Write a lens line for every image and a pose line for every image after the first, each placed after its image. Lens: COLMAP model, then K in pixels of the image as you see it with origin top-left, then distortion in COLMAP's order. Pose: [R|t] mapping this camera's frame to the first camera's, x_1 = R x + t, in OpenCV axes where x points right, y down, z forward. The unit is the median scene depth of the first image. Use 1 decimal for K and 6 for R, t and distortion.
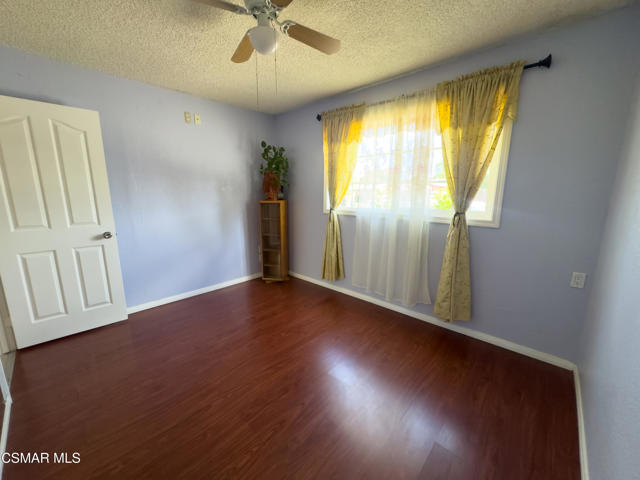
lens RADIAL K [[256.4, 0, 320.0], [0, 256.4, 240.0], [0, 0, 1]] dist [-0.001309, -0.000084]
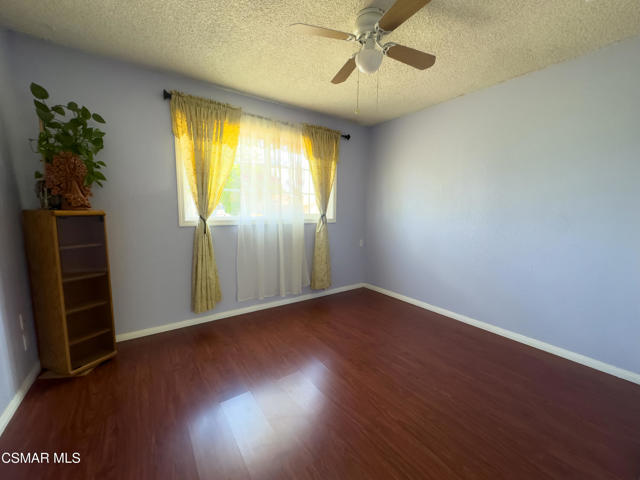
lens RADIAL K [[256.4, 0, 320.0], [0, 256.4, 240.0], [0, 0, 1]] dist [-0.001309, -0.000084]
pose [[0.217903, -0.118471, 0.968753, -0.852992], [0.176035, 0.981096, 0.080385, -0.077376], [-0.959963, 0.153019, 0.234639, 0.622813]]
